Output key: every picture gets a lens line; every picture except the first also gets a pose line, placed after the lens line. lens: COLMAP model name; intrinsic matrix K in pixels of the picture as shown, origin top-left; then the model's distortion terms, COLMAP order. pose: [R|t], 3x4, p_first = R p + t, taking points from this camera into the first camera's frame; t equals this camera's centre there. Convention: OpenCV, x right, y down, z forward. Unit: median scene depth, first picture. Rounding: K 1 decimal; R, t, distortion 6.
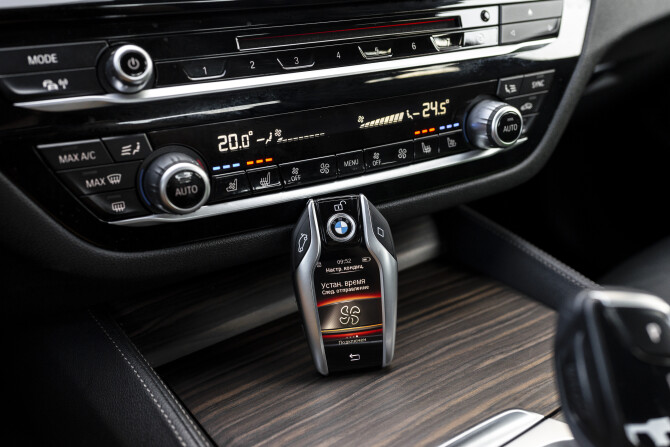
lens RADIAL K [[674.6, 0, 335.0], [0, 674.6, 223.5], [0, 0, 1]] dist [0.005963, 0.004775]
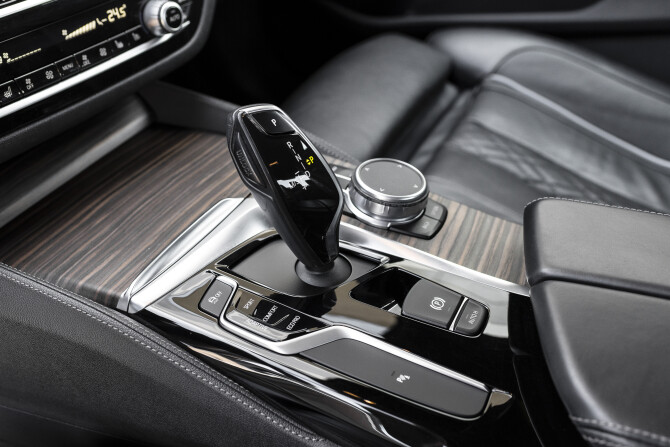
lens RADIAL K [[674.6, 0, 335.0], [0, 674.6, 223.5], [0, 0, 1]] dist [0.005963, 0.004775]
pose [[0.882478, -0.296102, 0.365453, -0.086389], [0.225514, 0.948208, 0.223708, 0.025140], [-0.412766, -0.115003, 0.903548, -0.458043]]
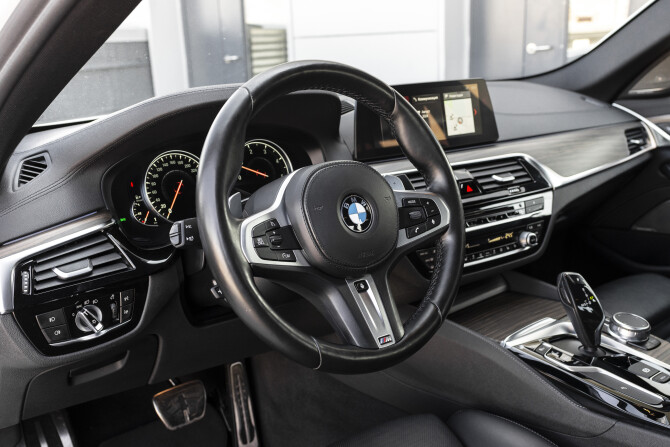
lens RADIAL K [[674.6, 0, 335.0], [0, 674.6, 223.5], [0, 0, 1]] dist [0.005963, 0.004775]
pose [[0.997420, -0.052772, 0.048672, -0.805971], [0.061021, 0.980358, -0.187550, 0.313777], [-0.037819, 0.190036, 0.981048, -2.050467]]
